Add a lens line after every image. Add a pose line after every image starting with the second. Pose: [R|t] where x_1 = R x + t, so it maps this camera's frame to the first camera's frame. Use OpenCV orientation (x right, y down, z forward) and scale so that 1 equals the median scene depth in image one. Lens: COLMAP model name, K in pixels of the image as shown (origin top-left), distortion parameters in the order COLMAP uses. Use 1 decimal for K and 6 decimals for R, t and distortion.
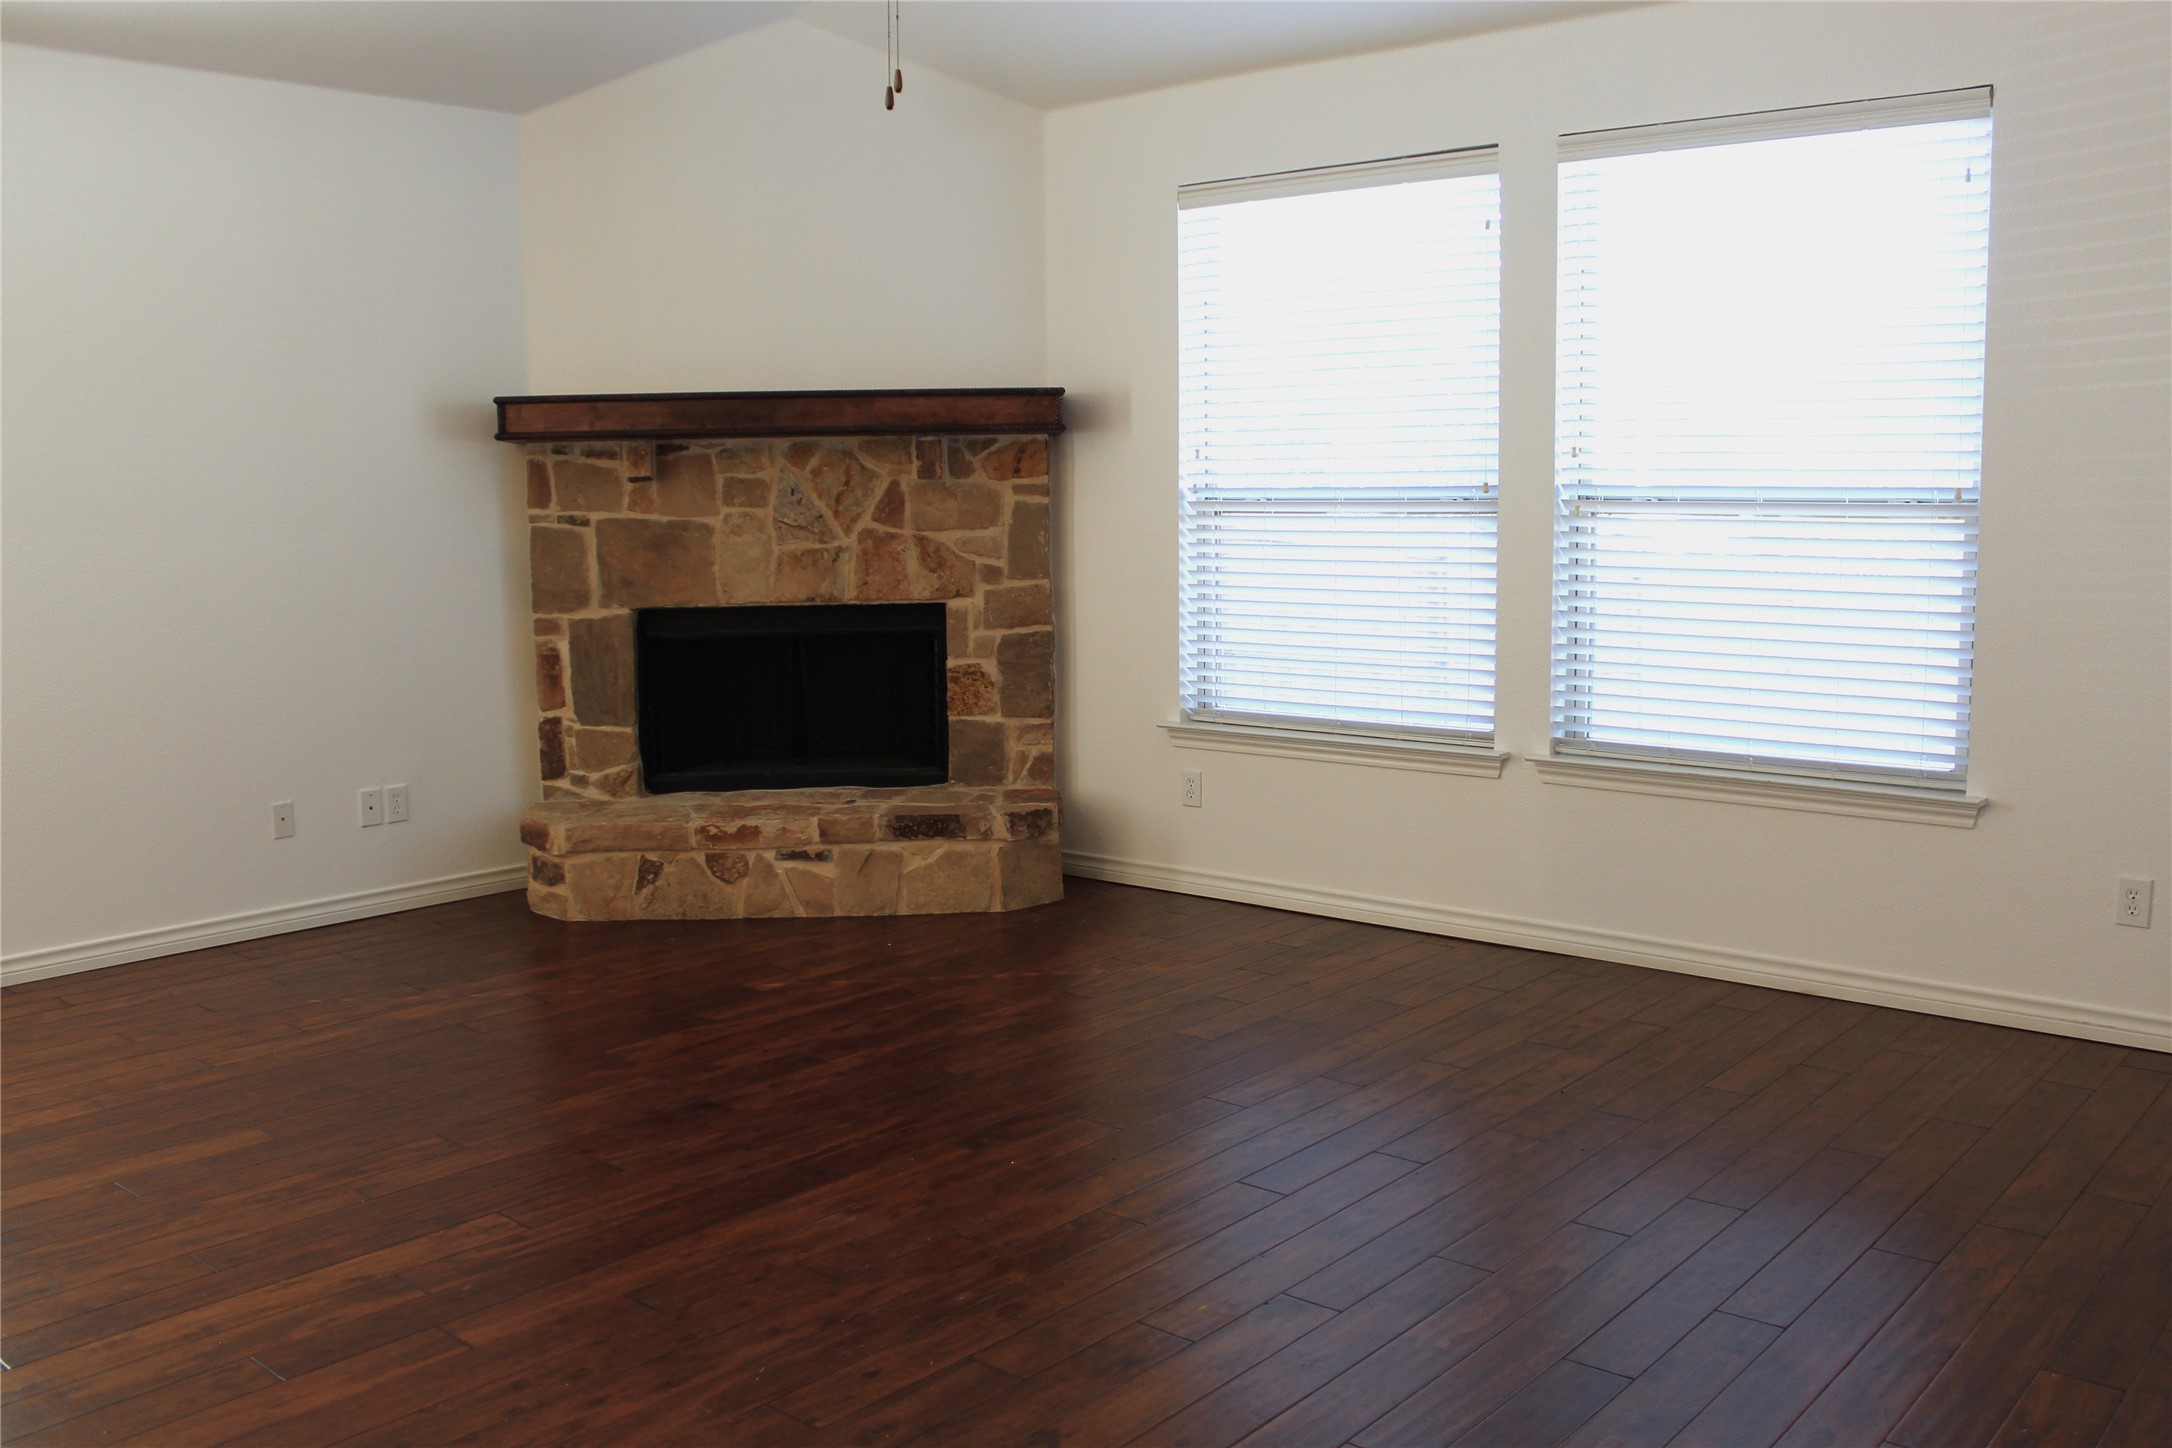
lens RADIAL K [[1870.0, 0, 1086.0], [0, 1870.0, 724.0], [0, 0, 1]] dist [-0.177835, 0.114647]
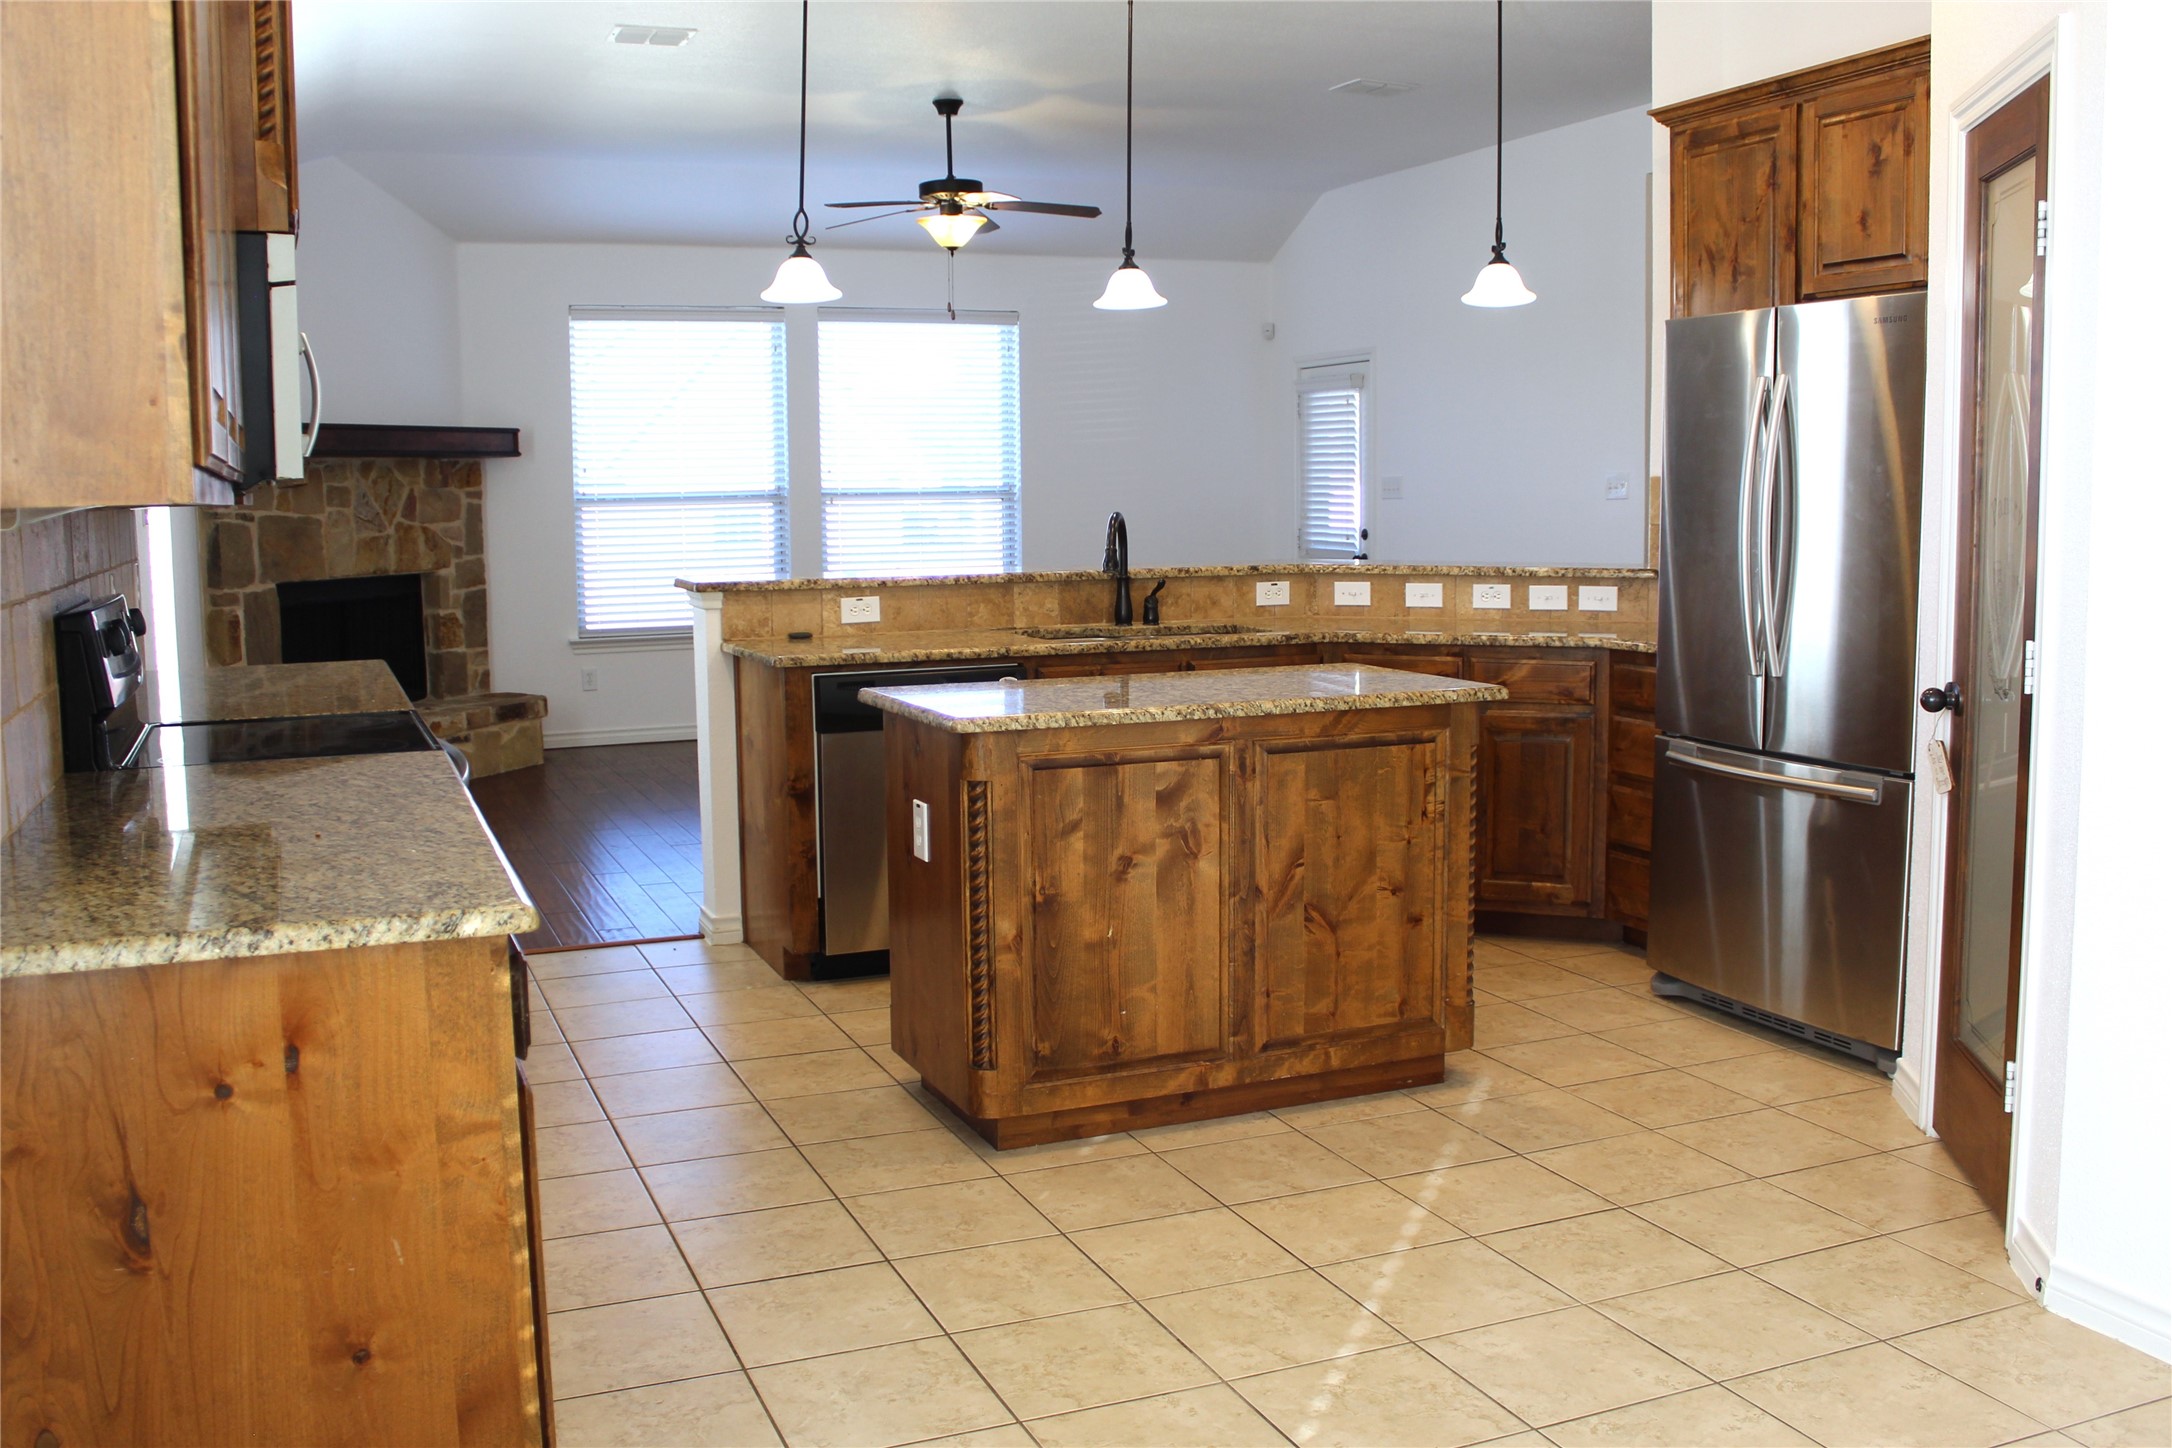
lens RADIAL K [[1870.0, 0, 1086.0], [0, 1870.0, 724.0], [0, 0, 1]] dist [-0.177835, 0.114647]
pose [[0.459845, -0.103818, 0.881910, -1.138299], [0.117009, 0.991567, 0.055716, 0.033604], [-0.880257, 0.077571, 0.468114, -0.114998]]
